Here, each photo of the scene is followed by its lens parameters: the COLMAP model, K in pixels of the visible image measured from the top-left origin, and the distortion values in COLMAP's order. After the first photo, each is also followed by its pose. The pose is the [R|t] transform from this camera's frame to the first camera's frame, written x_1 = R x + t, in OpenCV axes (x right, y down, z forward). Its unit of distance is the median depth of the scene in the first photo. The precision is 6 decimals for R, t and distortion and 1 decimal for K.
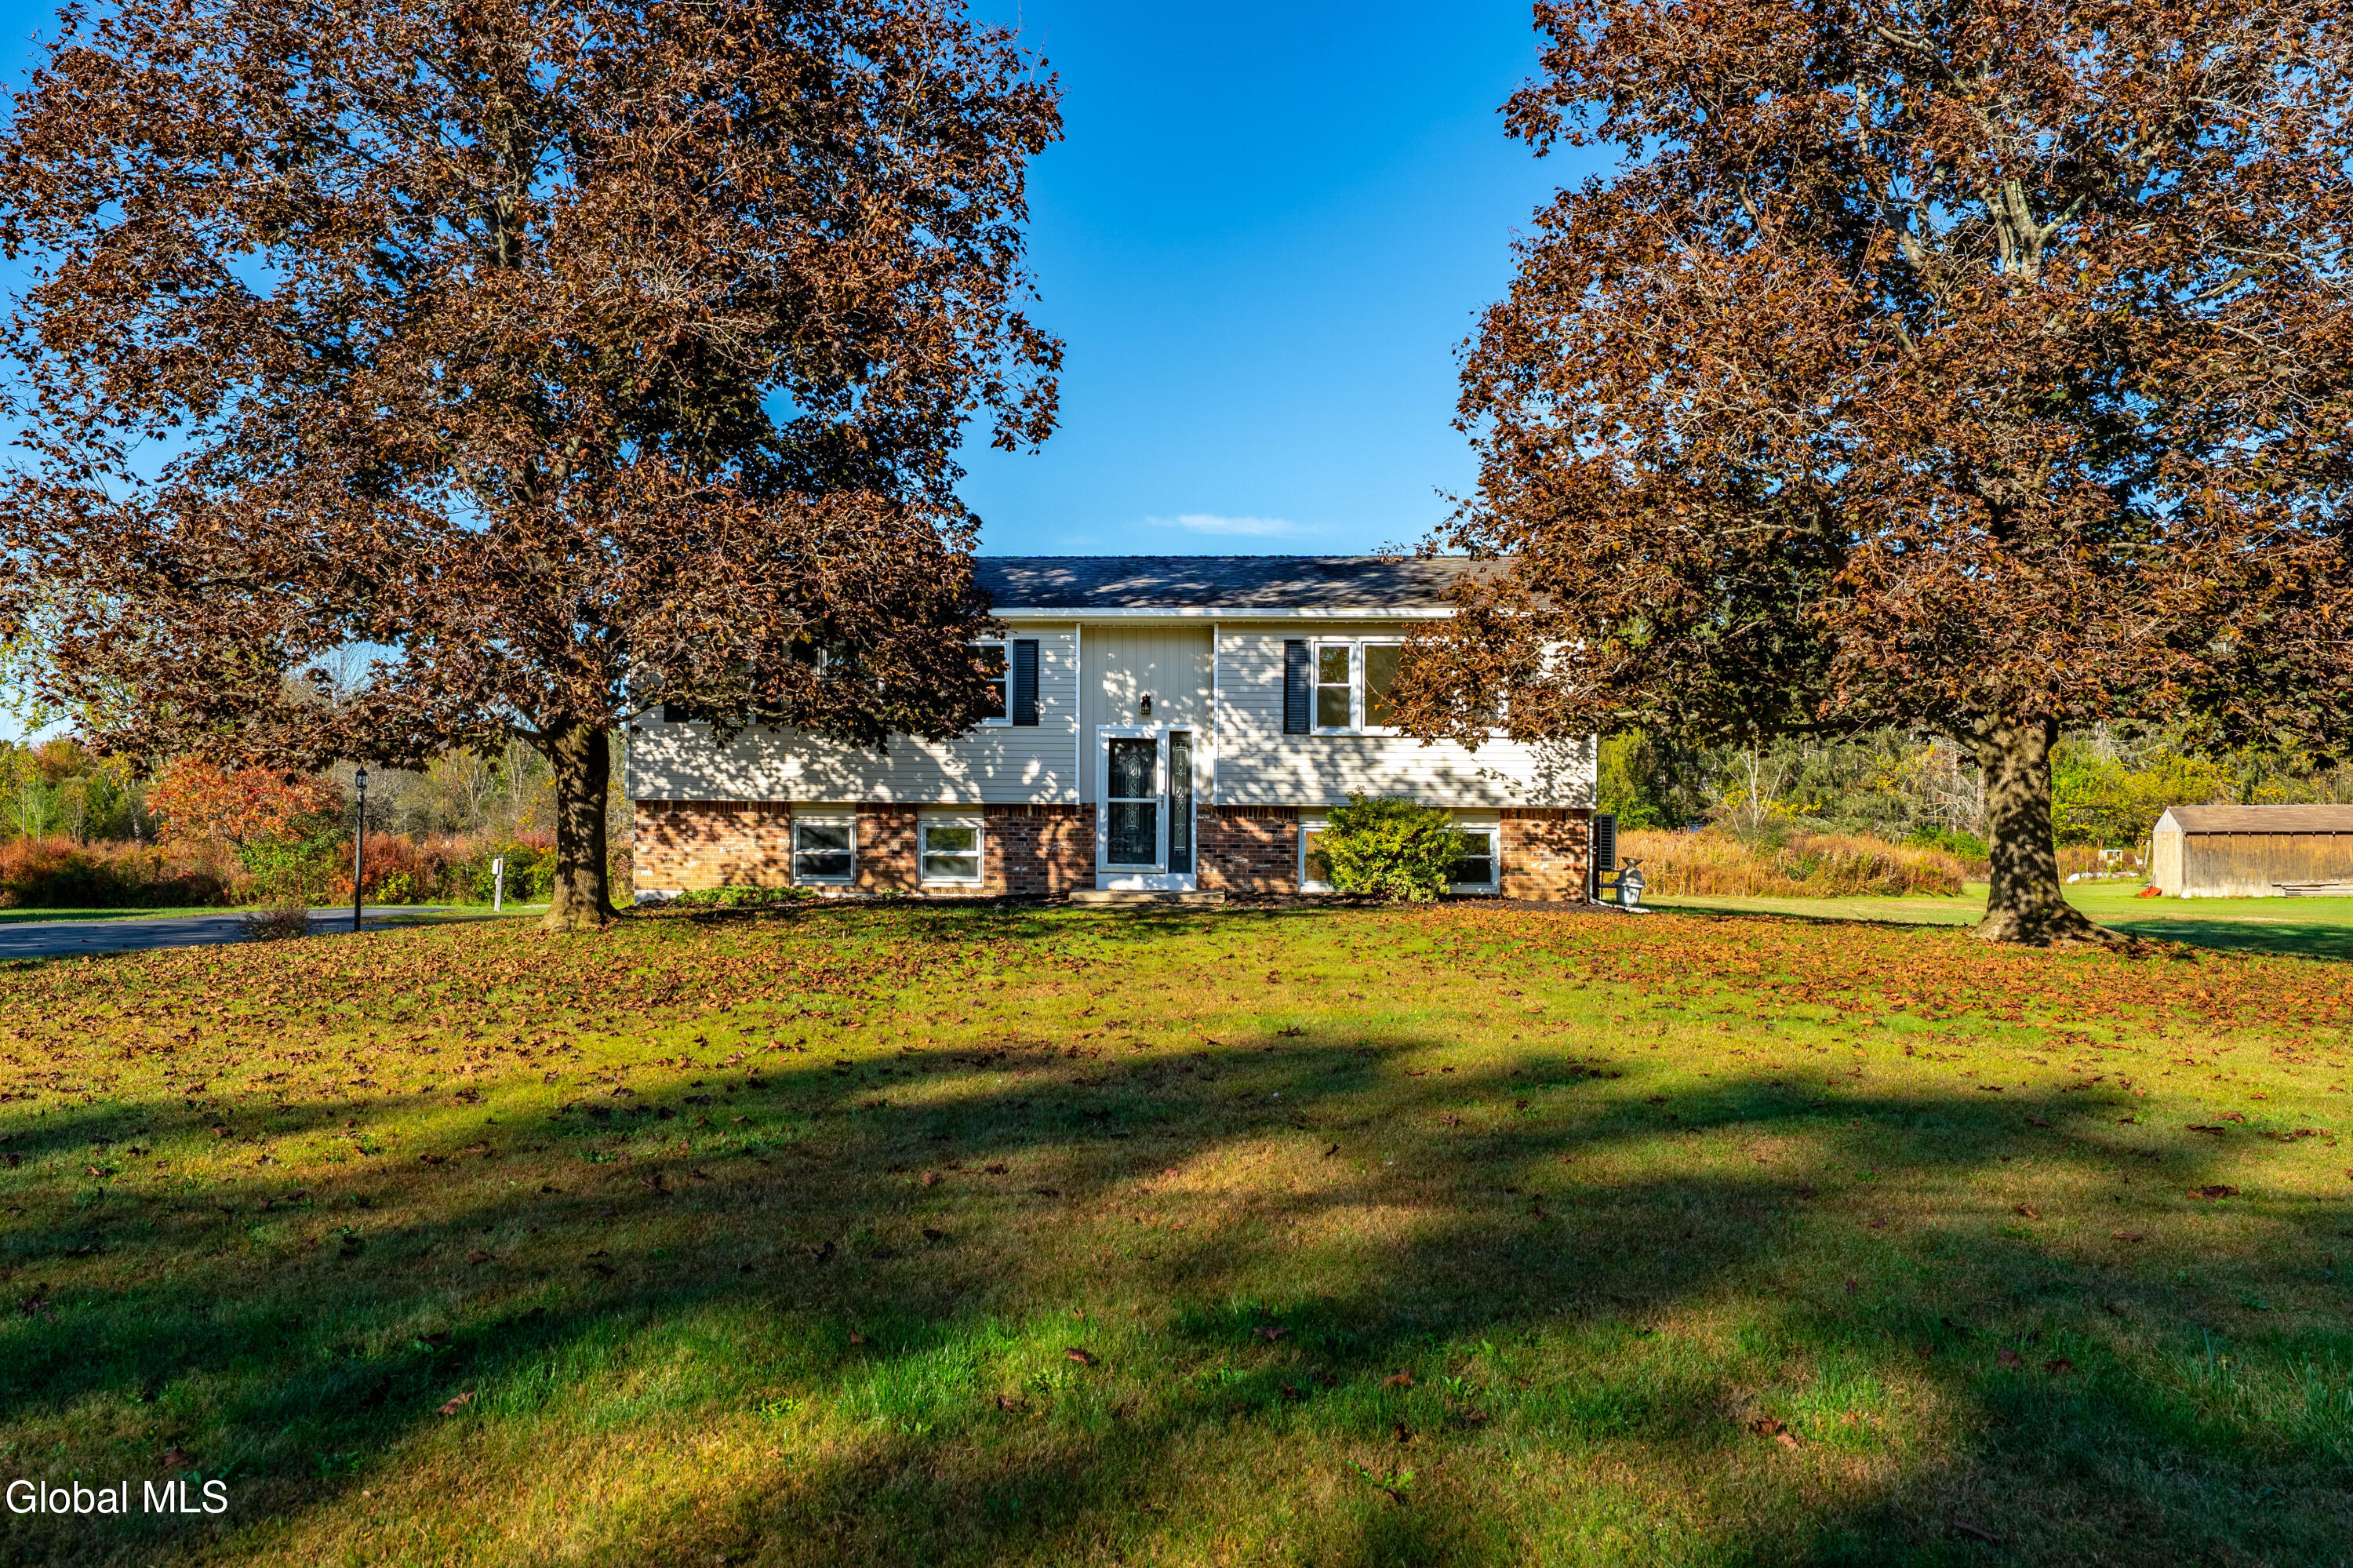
lens RADIAL K [[1623.5, 0, 1076.3], [0, 1623.5, 746.5], [0, 0, 1]] dist [0.005984, -0.000122]
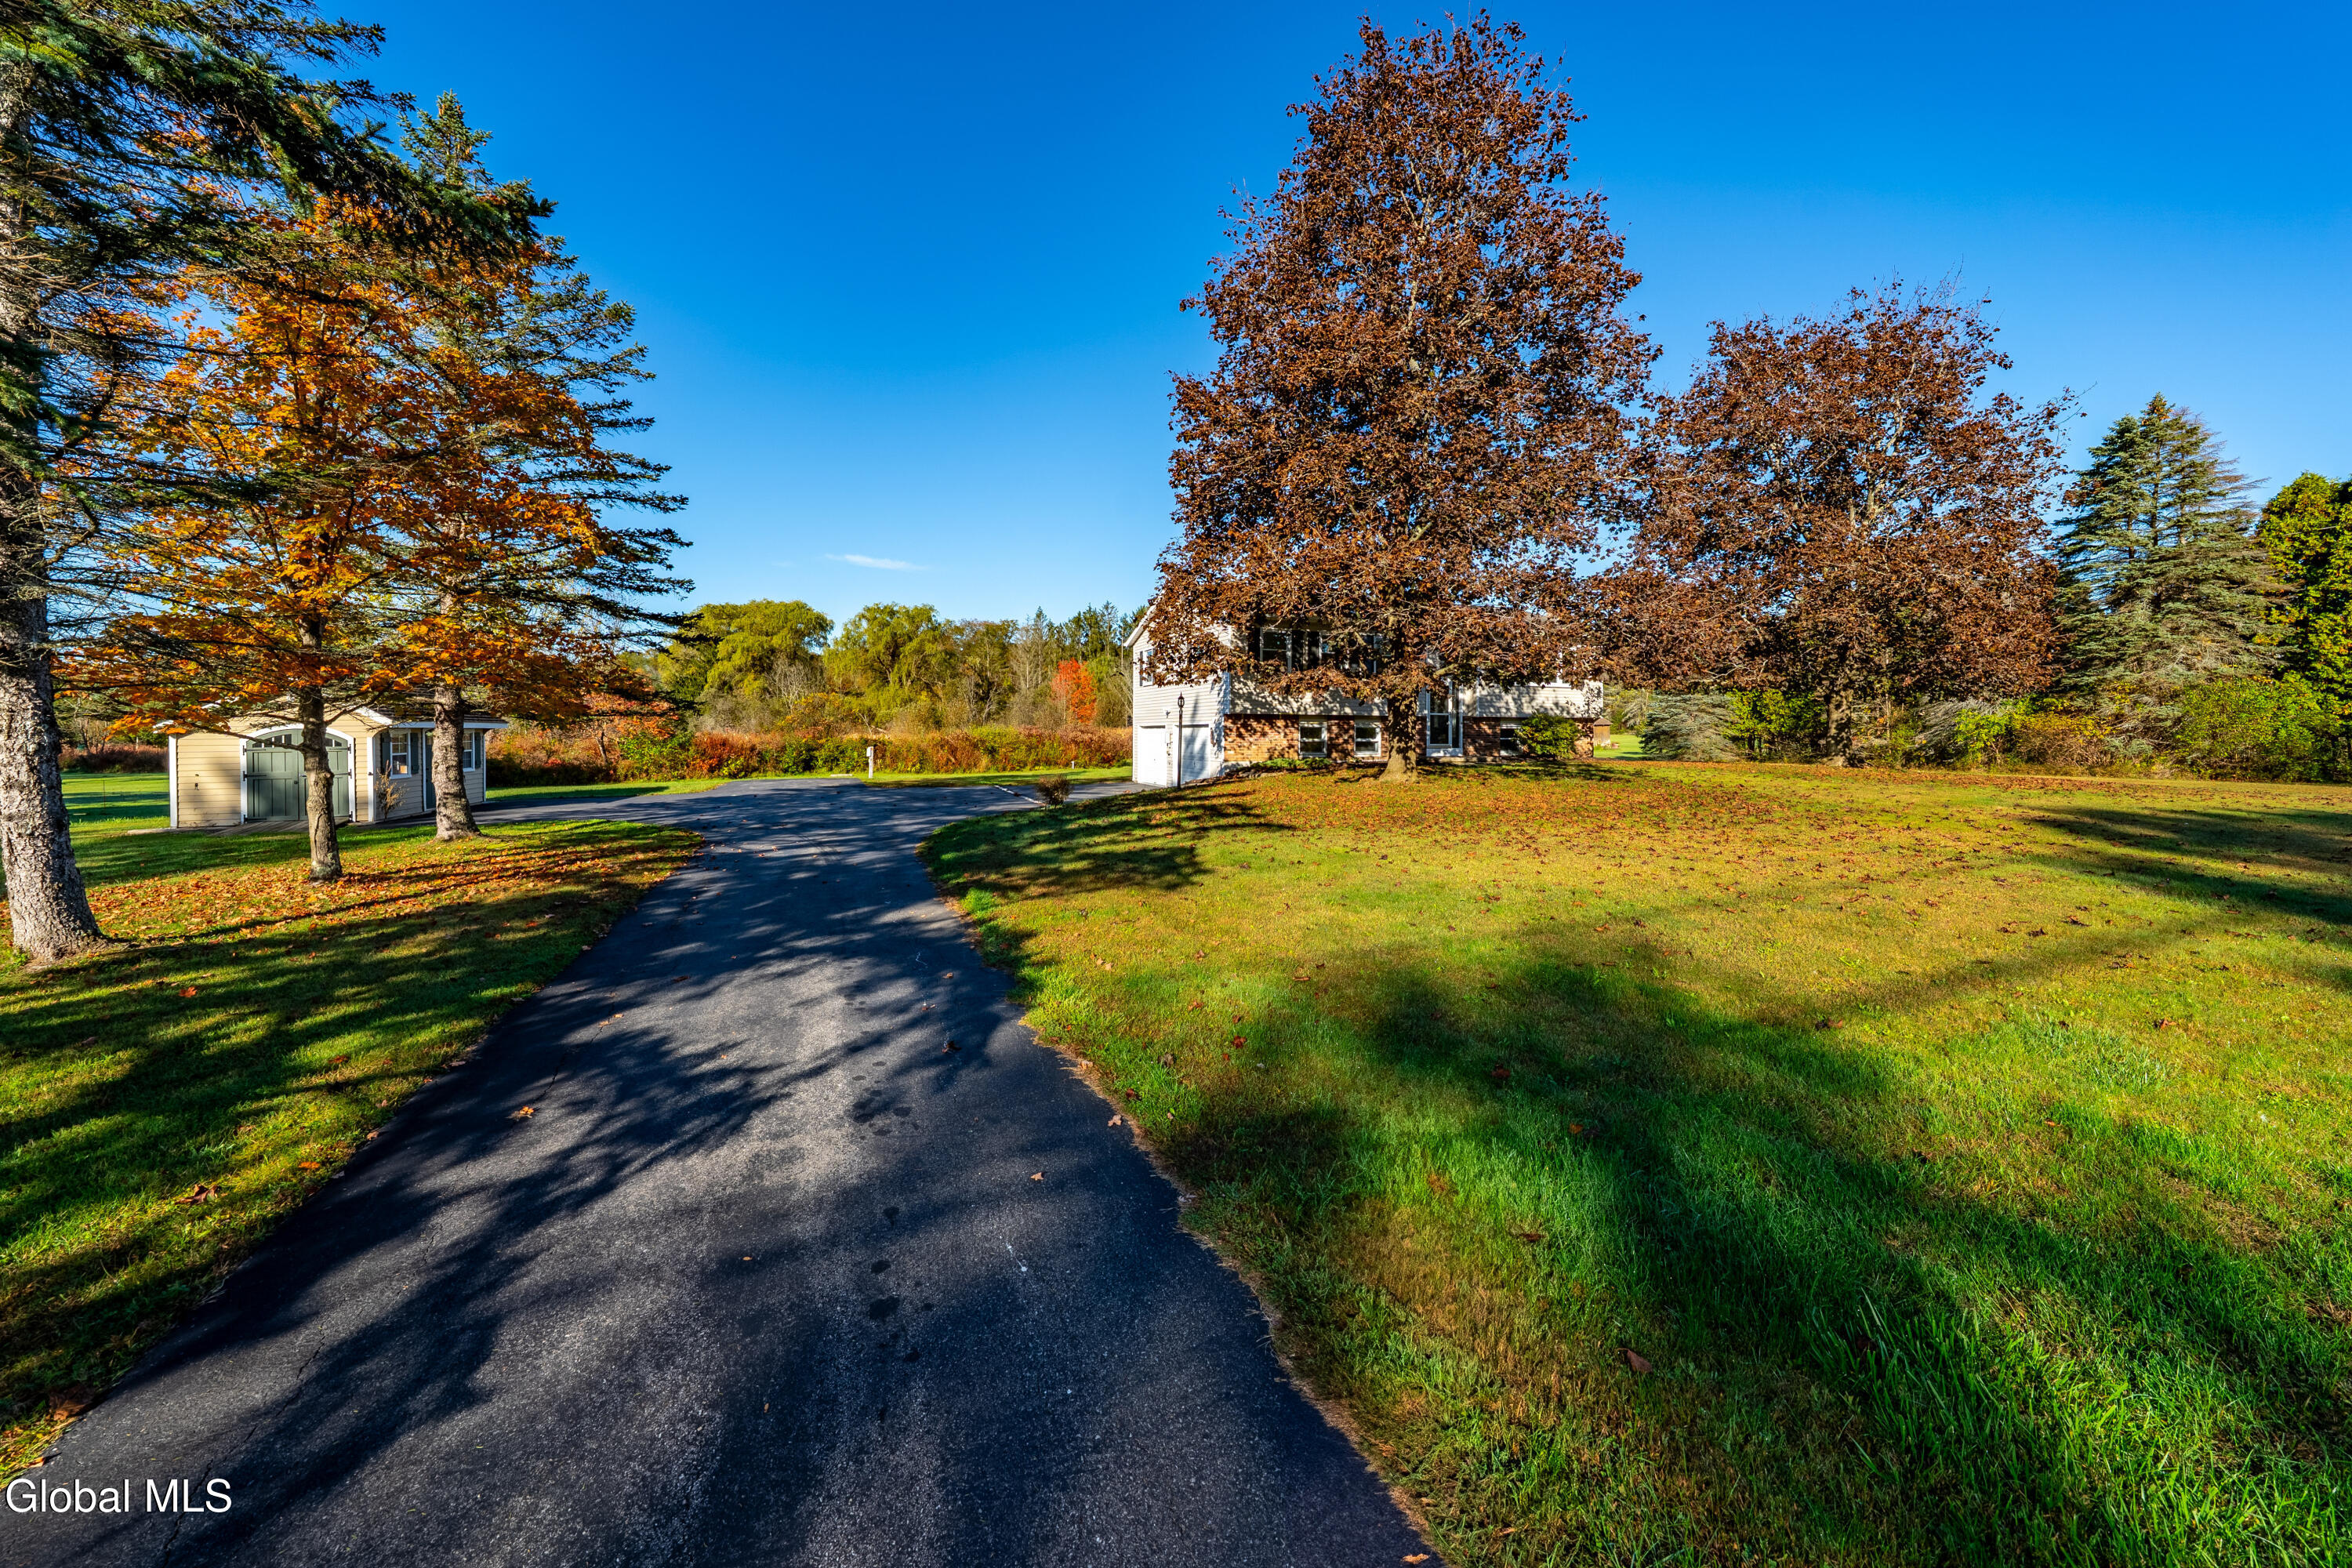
lens RADIAL K [[817.9, 0, 1186.8], [0, 817.9, 726.2], [0, 0, 1]] dist [0.000422, -0.000505]
pose [[0.891194, -0.004293, 0.453602, -0.748292], [-0.019052, 0.998719, 0.046884, 0.003551], [-0.453222, -0.050425, 0.889970, 0.185047]]
